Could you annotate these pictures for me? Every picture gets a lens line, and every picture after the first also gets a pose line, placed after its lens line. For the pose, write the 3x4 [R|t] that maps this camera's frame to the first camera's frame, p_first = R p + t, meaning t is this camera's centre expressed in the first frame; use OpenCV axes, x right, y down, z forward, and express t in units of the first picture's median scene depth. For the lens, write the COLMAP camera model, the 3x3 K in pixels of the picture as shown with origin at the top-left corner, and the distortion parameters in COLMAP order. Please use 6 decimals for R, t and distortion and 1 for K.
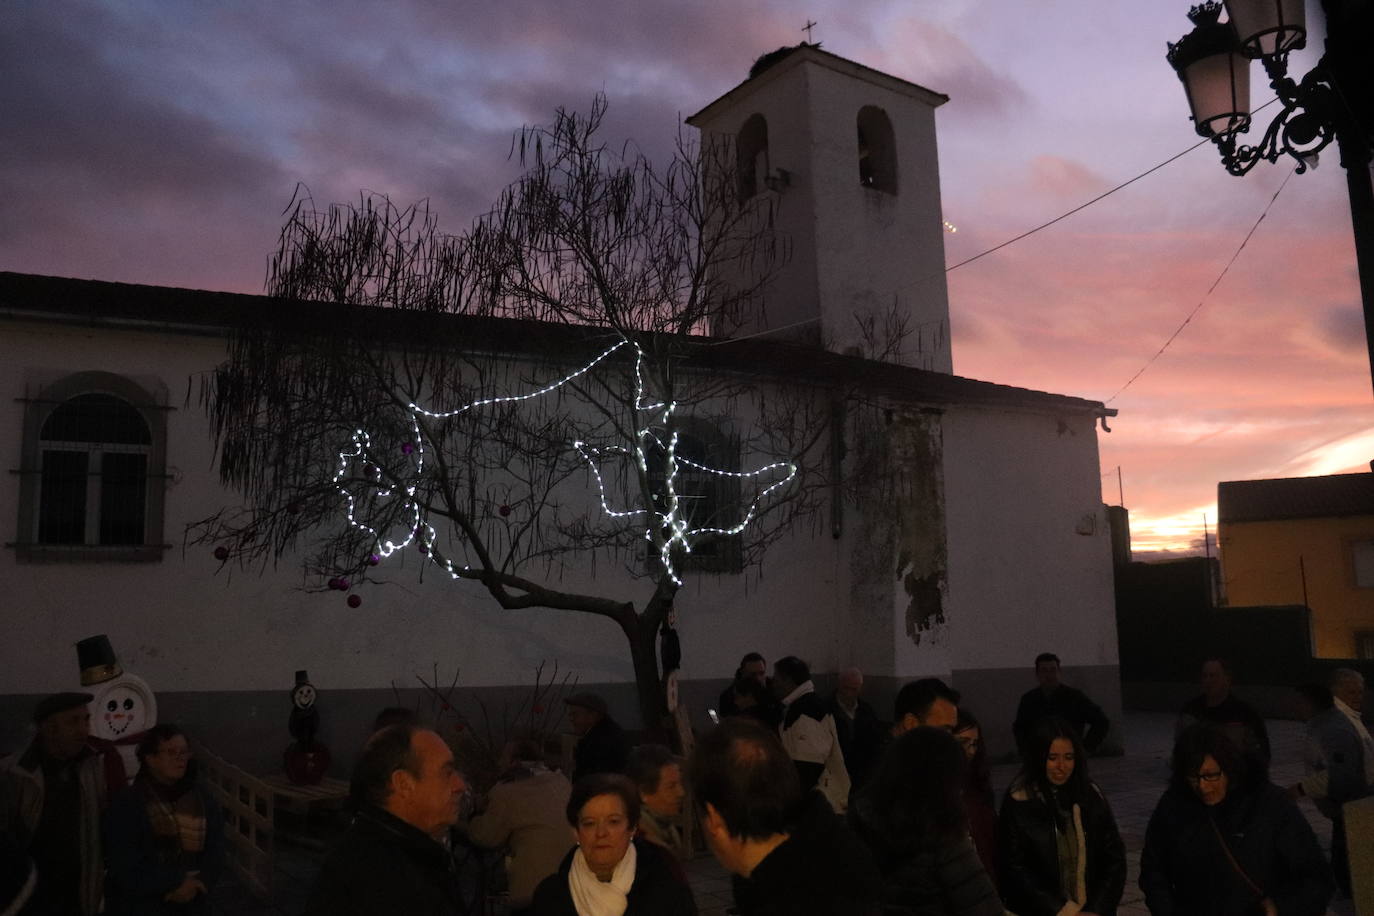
lens RADIAL K [[1129.8, 0, 680.6], [0, 1129.8, 451.0], [0, 0, 1]] dist [-0.181291, 0.162376]
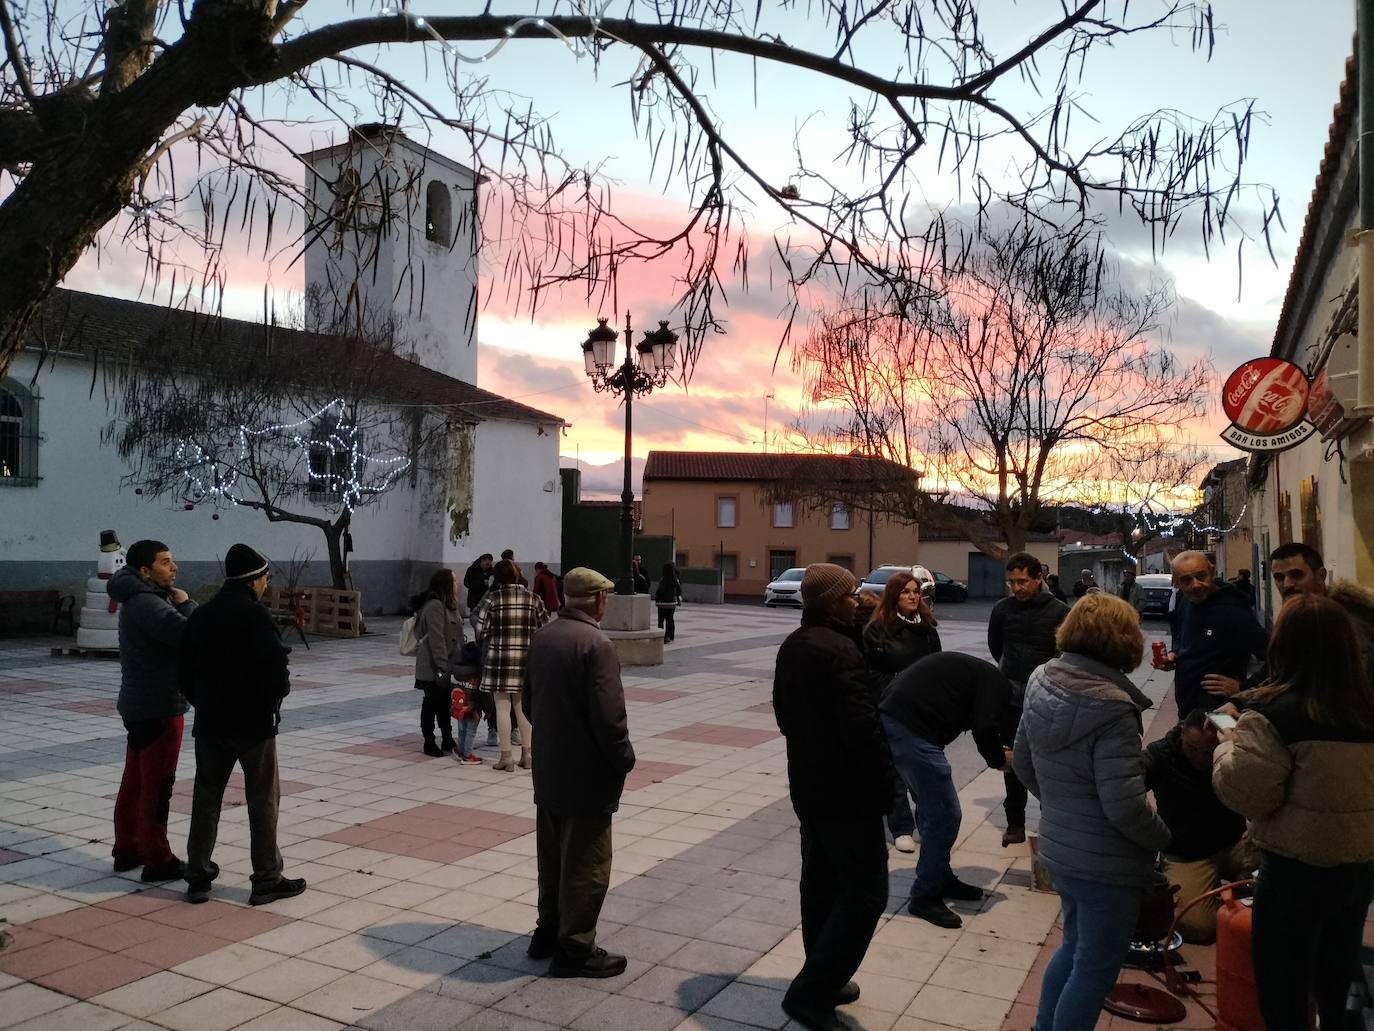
lens RADIAL K [[1020.5, 0, 673.2], [0, 1020.5, 516.1], [0, 0, 1]] dist [0.092670, -0.135701]
pose [[0.896826, 0.045189, 0.440069, -0.293287], [-0.103765, 0.988505, 0.109960, -0.141848], [-0.430041, -0.144279, 0.891206, -0.929618]]
